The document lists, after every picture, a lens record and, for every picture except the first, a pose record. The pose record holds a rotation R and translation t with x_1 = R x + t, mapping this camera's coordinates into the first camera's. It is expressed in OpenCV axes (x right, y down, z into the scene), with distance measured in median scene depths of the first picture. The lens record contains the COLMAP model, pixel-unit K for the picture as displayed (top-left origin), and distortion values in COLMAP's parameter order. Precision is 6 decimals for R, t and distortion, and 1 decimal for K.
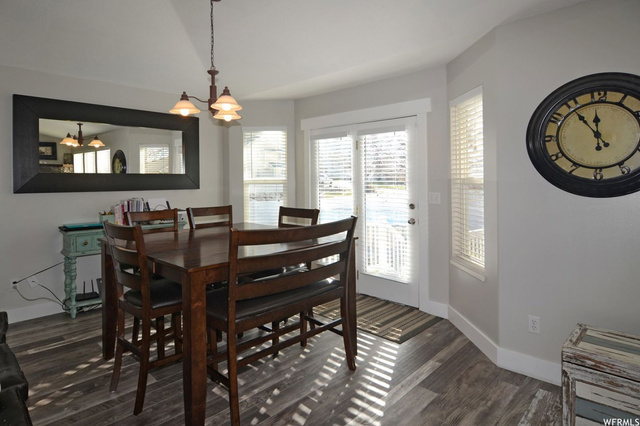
lens RADIAL K [[368.7, 0, 310.3], [0, 368.7, 164.5], [0, 0, 1]] dist [-0.006554, -0.002060]
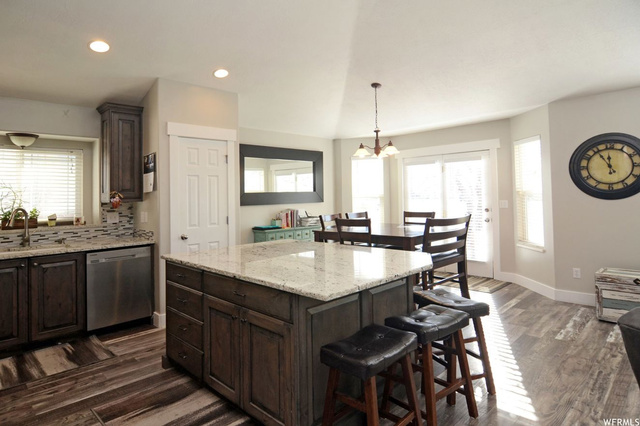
lens RADIAL K [[370.4, 0, 308.9], [0, 370.4, 174.7], [0, 0, 1]] dist [-0.006288, -0.002061]
pose [[0.999243, -0.021656, -0.032322, -0.417487], [0.021215, 0.999678, -0.013954, -0.026437], [0.032614, 0.013257, 0.999380, -0.561320]]
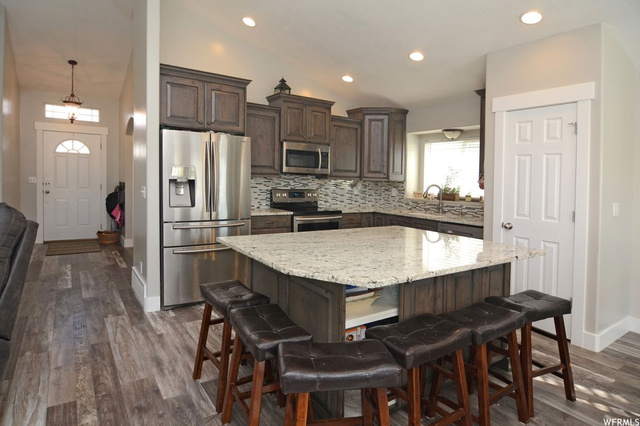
lens RADIAL K [[374.5, 0, 318.0], [0, 374.5, 195.9], [0, 0, 1]] dist [-0.004036, -0.001924]
pose [[-0.200760, 0.044876, -0.978612, 0.252743], [0.011578, 0.998989, 0.043436, 0.010155], [0.979572, -0.002610, -0.201076, 0.277162]]
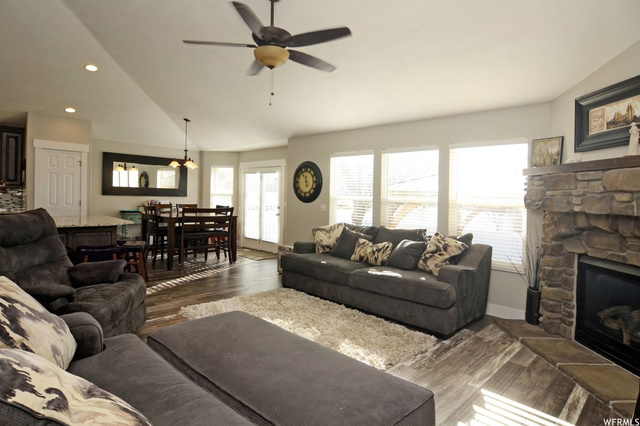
lens RADIAL K [[360.8, 0, 317.2], [0, 360.8, 198.5], [0, 0, 1]] dist [-0.021330, -0.001027]
pose [[0.999309, 0.036028, -0.009172, 0.548047], [-0.035544, 0.998197, 0.048358, -0.054974], [0.010898, -0.047998, 0.998788, -1.206738]]
